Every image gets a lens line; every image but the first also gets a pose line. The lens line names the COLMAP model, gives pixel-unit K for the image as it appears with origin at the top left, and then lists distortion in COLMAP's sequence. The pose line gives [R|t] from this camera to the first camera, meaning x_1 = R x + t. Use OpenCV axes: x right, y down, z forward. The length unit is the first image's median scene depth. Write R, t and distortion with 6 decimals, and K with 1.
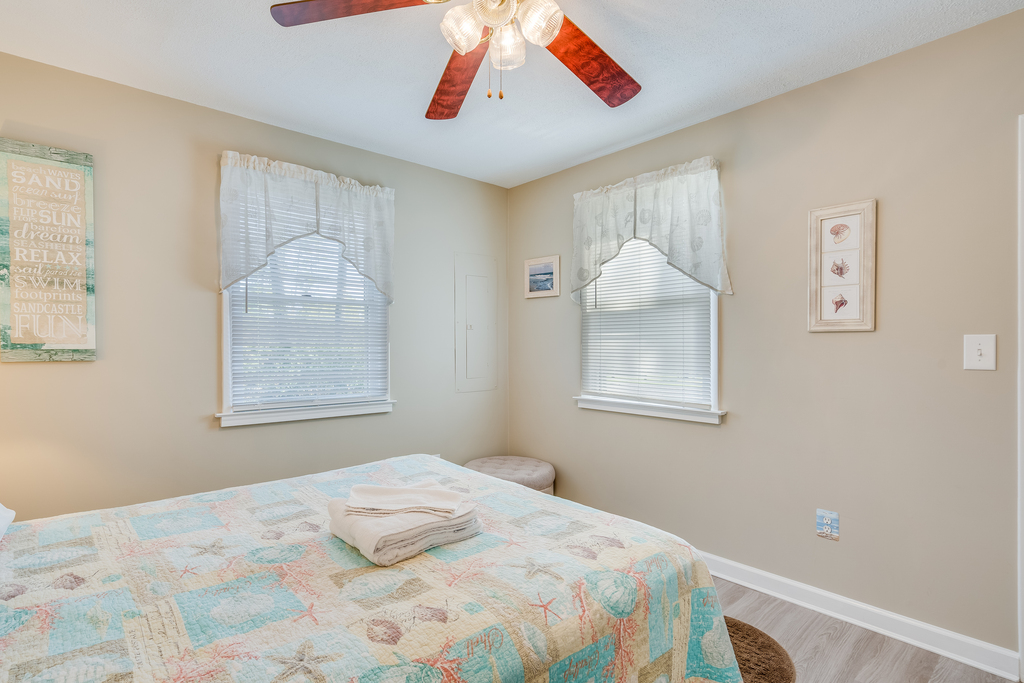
lens RADIAL K [[502.8, 0, 512.0], [0, 502.8, 341.5], [0, 0, 1]] dist [0.001779, 0.000198]
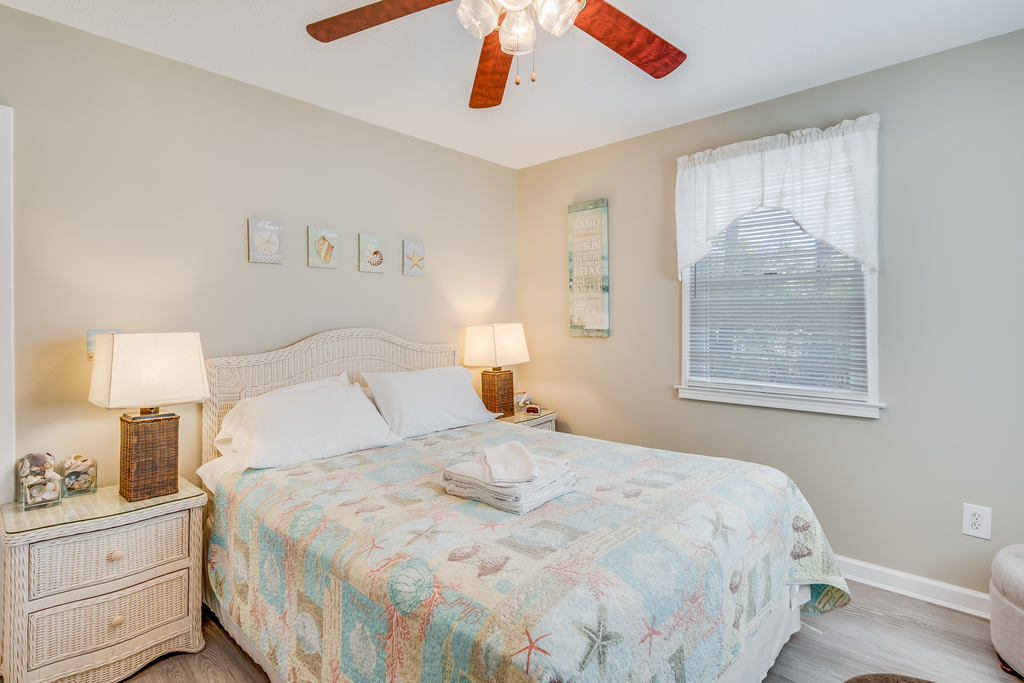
lens RADIAL K [[509.0, 0, 511.9], [0, 509.0, 317.0], [0, 0, 1]] dist [-0.000377, -0.000043]
pose [[0.113179, -0.011471, -0.993508, 0.649672], [0.009153, 0.999903, -0.010502, -0.007692], [0.993532, -0.007905, 0.113273, 0.580293]]
